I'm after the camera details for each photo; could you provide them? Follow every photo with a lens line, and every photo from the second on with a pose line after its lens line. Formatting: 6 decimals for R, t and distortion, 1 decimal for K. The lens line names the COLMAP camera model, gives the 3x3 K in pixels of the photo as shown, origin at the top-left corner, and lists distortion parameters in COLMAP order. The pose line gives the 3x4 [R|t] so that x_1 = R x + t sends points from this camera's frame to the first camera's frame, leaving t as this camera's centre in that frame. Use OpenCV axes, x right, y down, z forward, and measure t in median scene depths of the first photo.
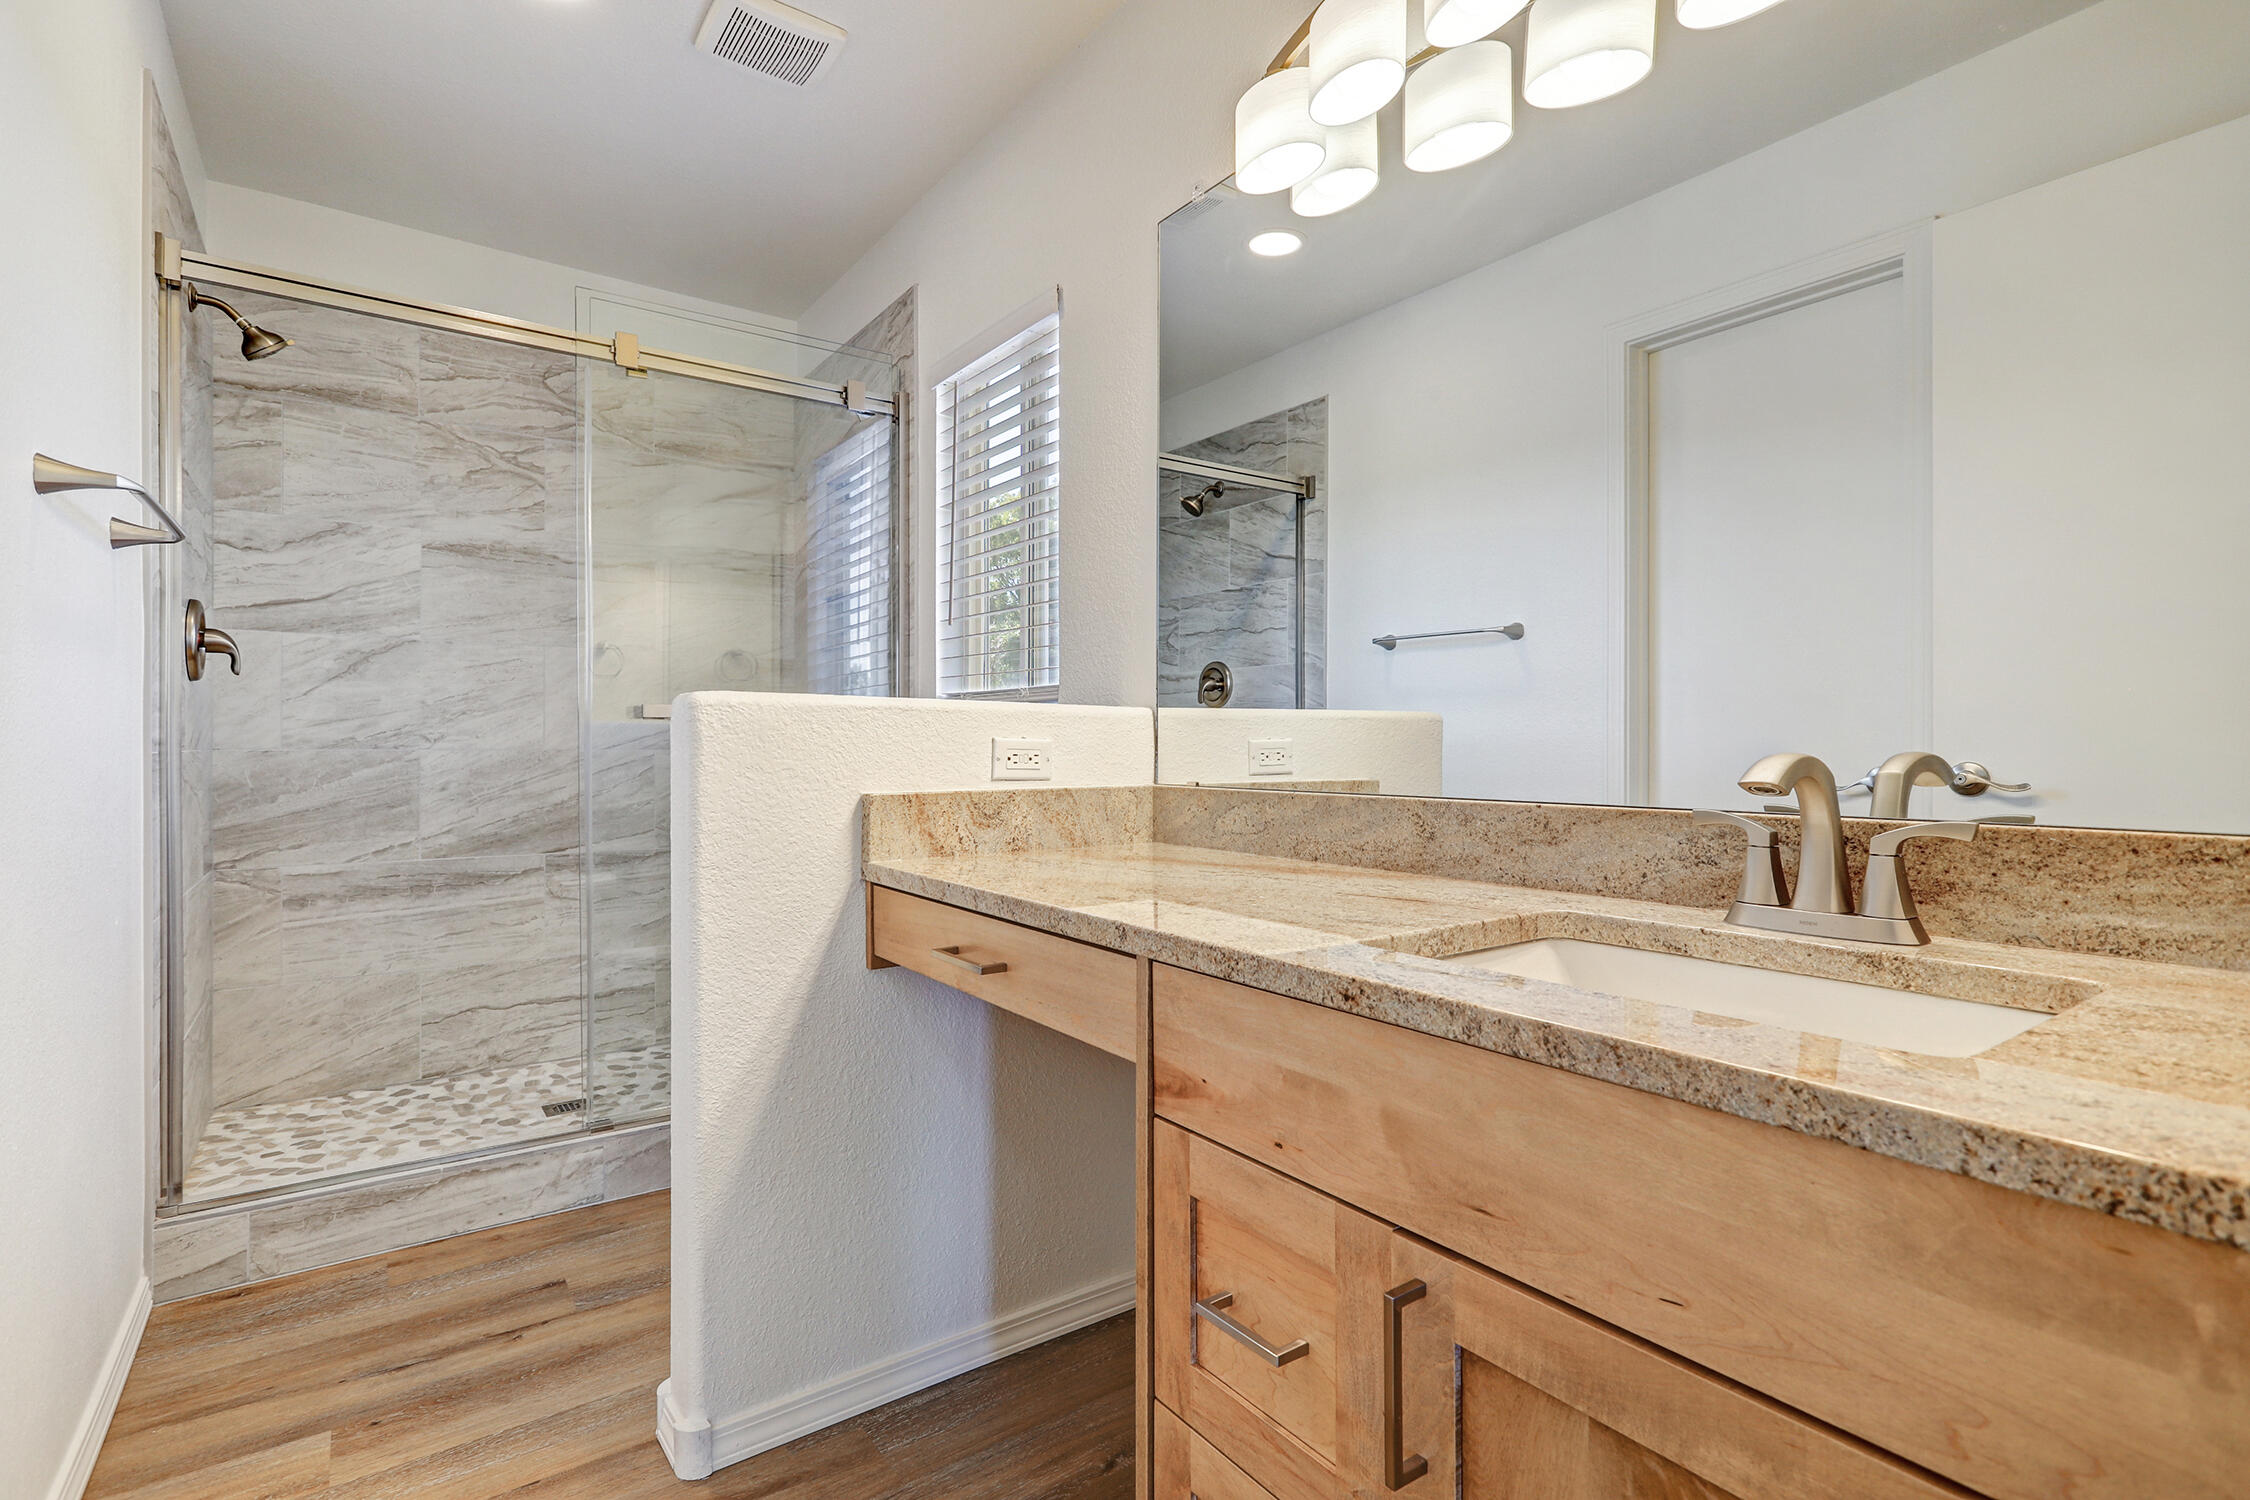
lens RADIAL K [[1066.0, 0, 1133.1], [0, 1066.0, 753.9], [0, 0, 1]] dist [-0.003063, 0.000528]
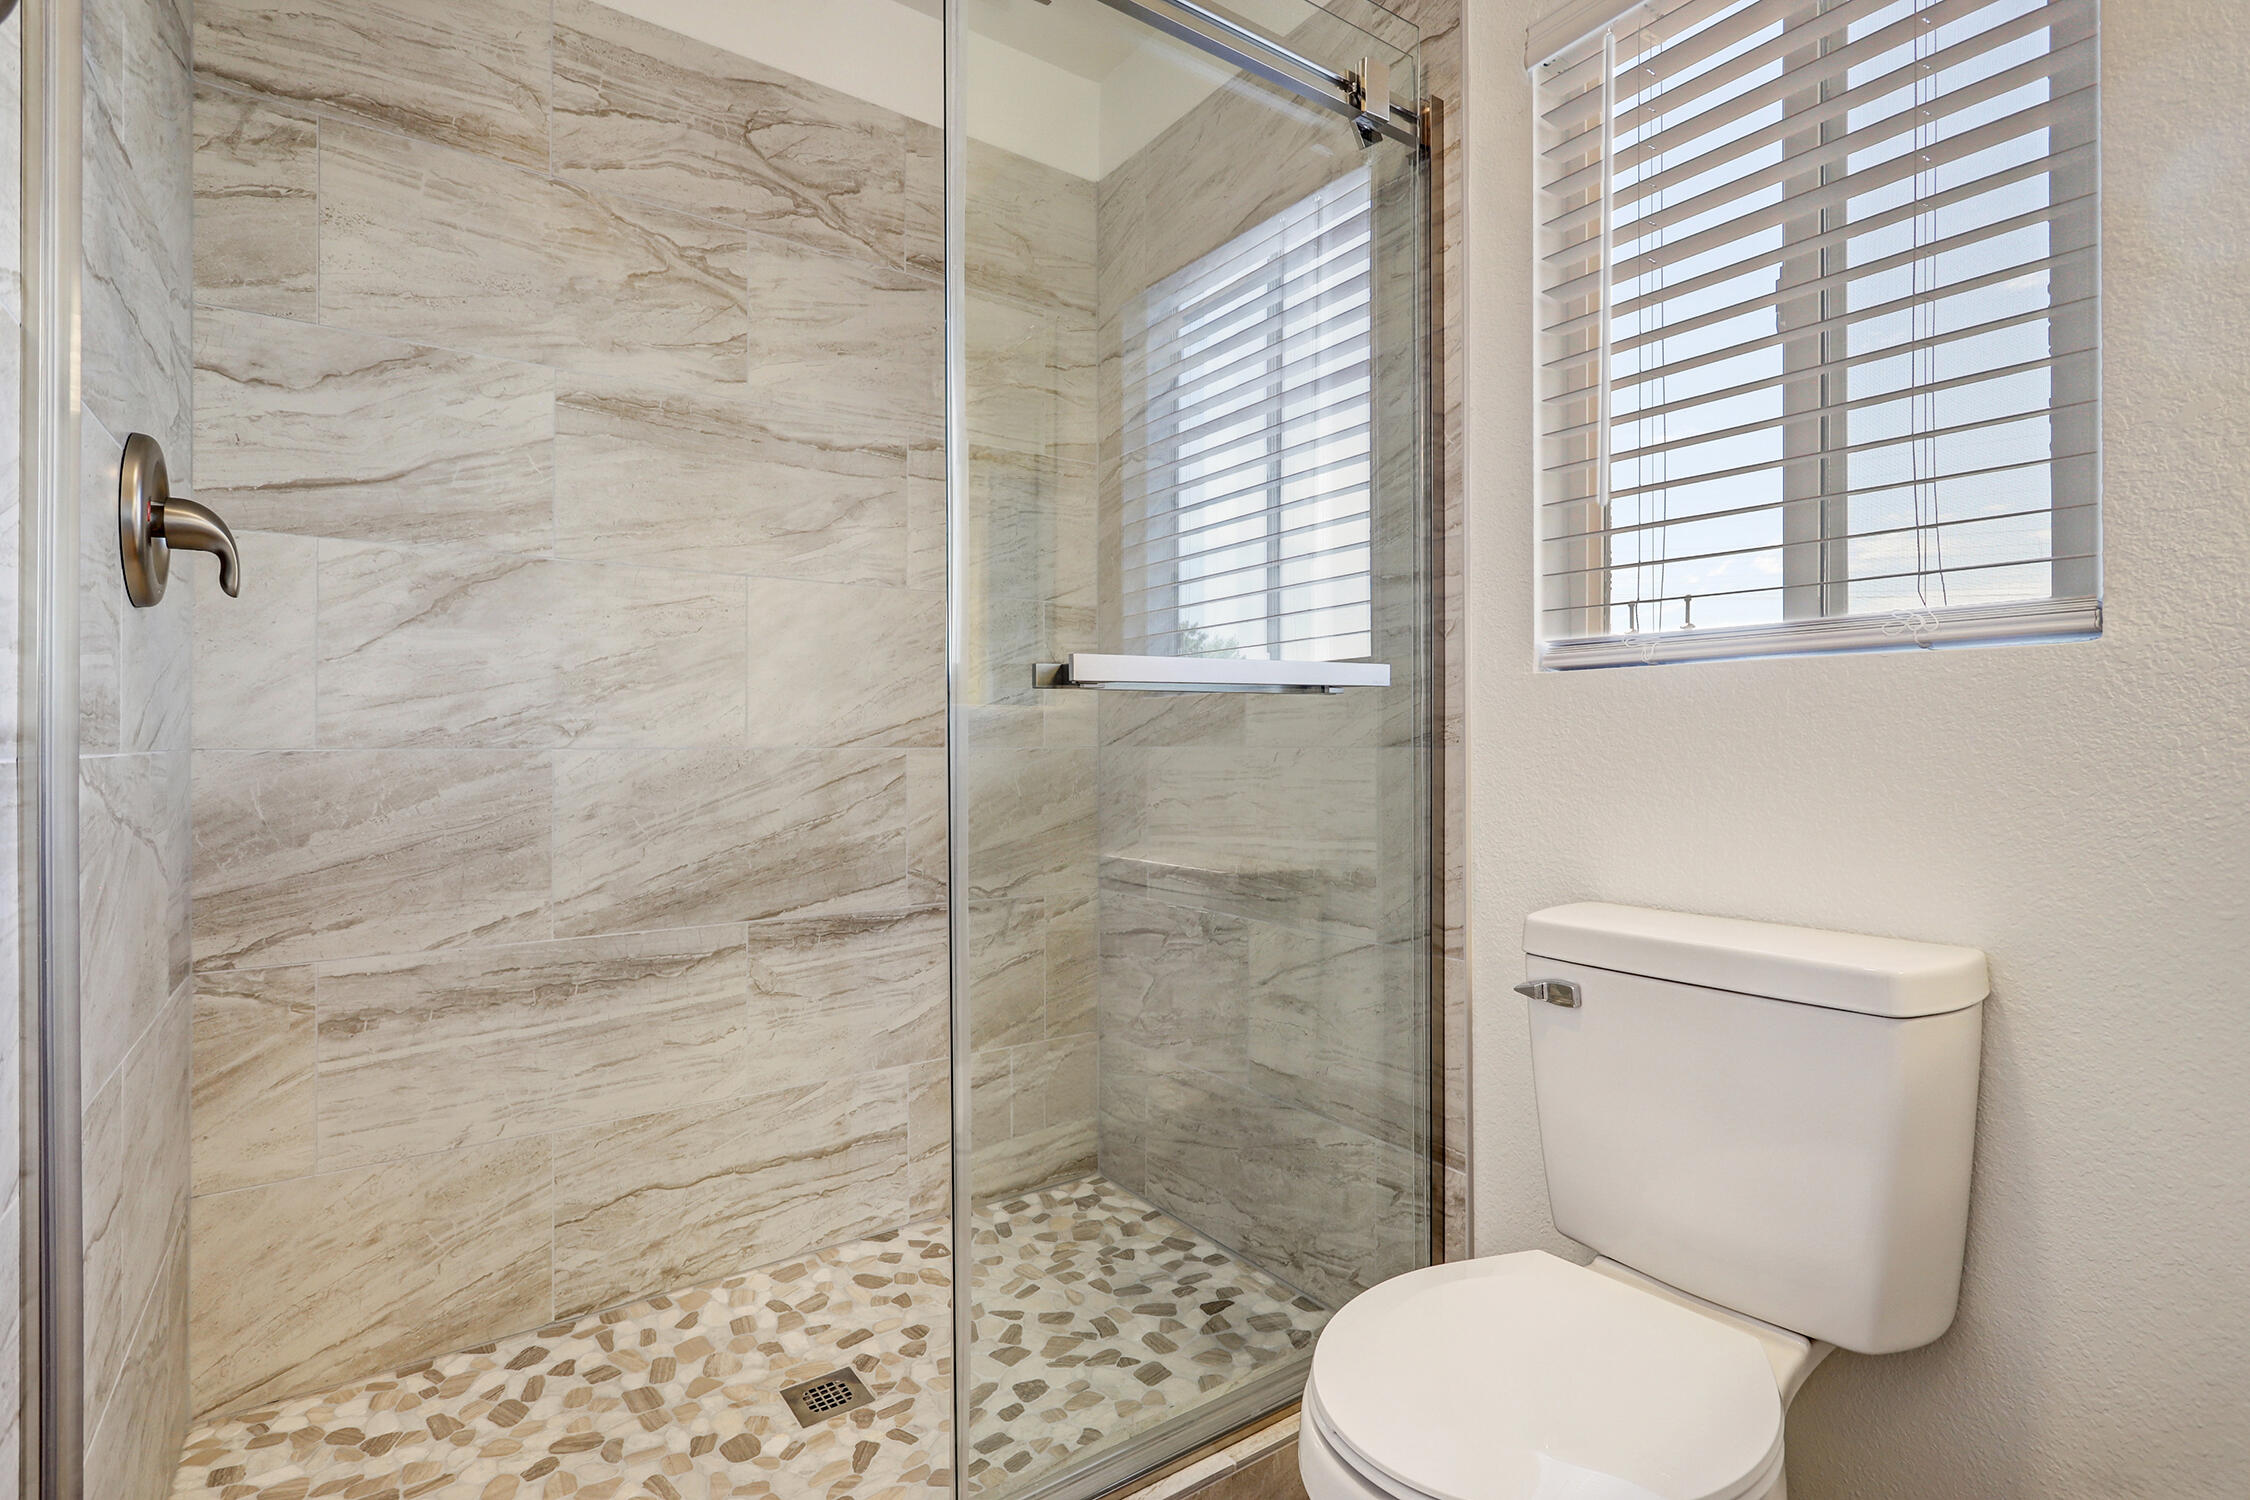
lens RADIAL K [[1074.1, 0, 1130.2], [0, 1074.1, 743.6], [0, 0, 1]] dist [0.000991, -0.000164]
pose [[0.999887, -0.004124, -0.014429, -0.357529], [0.004025, 0.999968, -0.006926, -0.001641], [0.014457, 0.006867, 0.999872, 0.433276]]
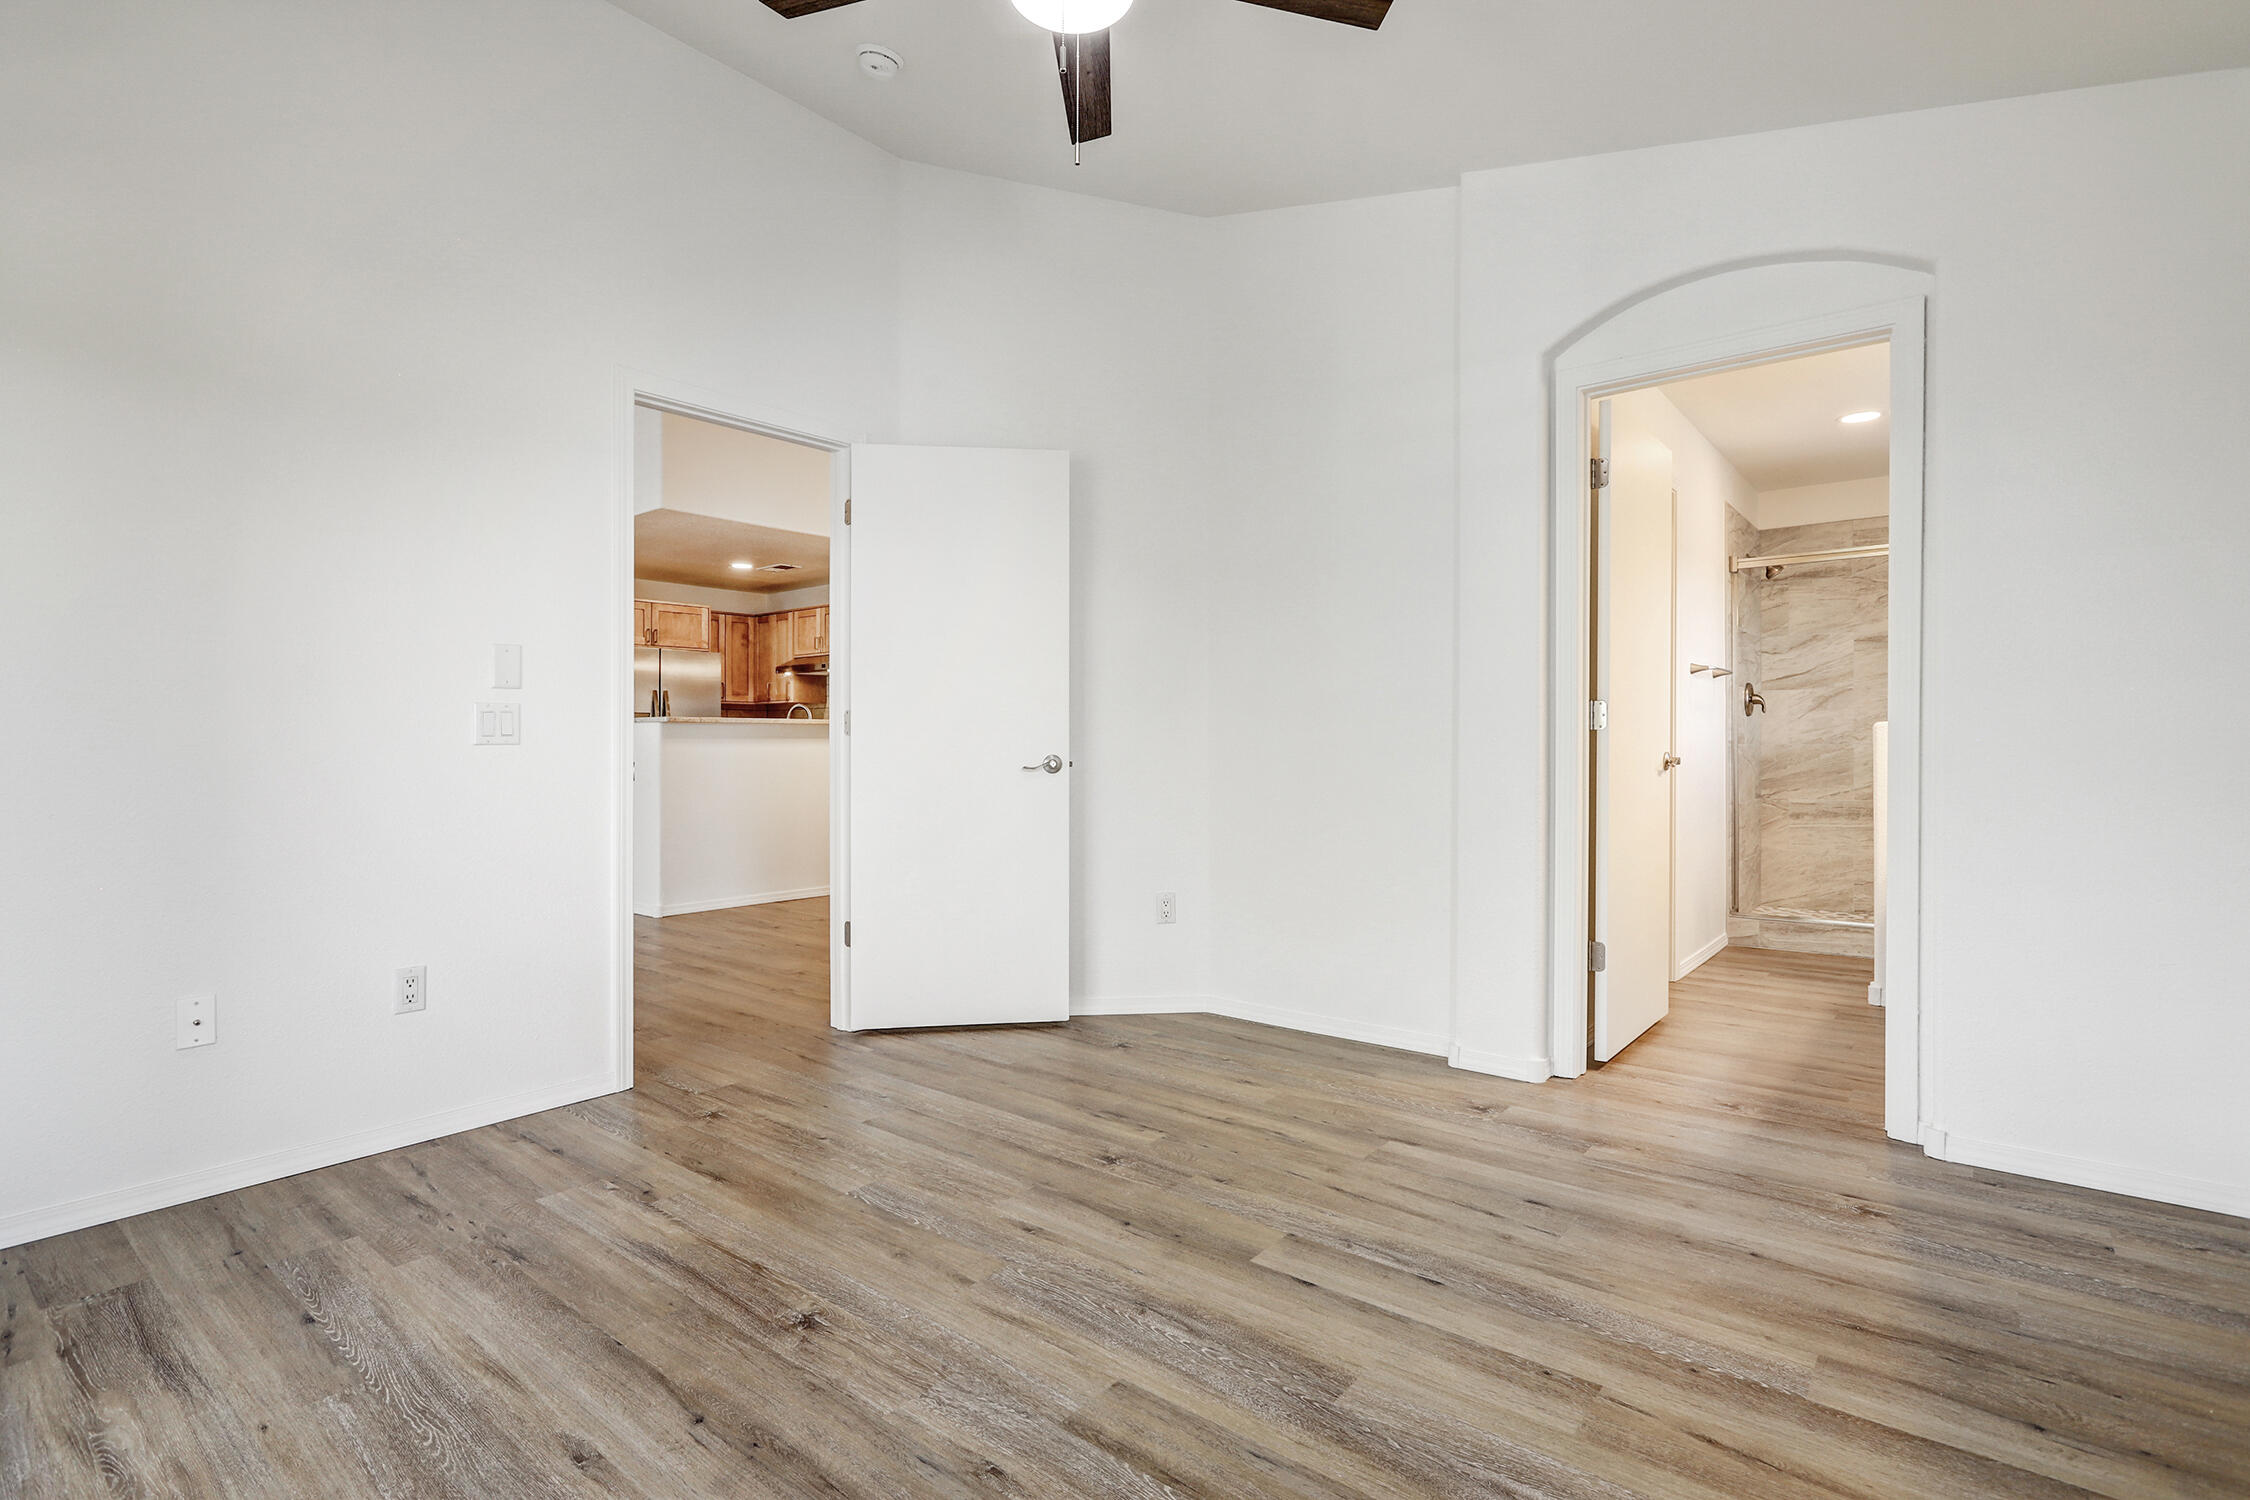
lens RADIAL K [[1066.0, 0, 1133.1], [0, 1066.0, 753.9], [0, 0, 1]] dist [-0.003063, 0.000528]
pose [[0.255142, 0.001176, -0.966903, 0.916902], [0.001028, 0.999998, 0.001488, 0.010182], [0.966903, -0.001374, 0.255140, -0.809778]]
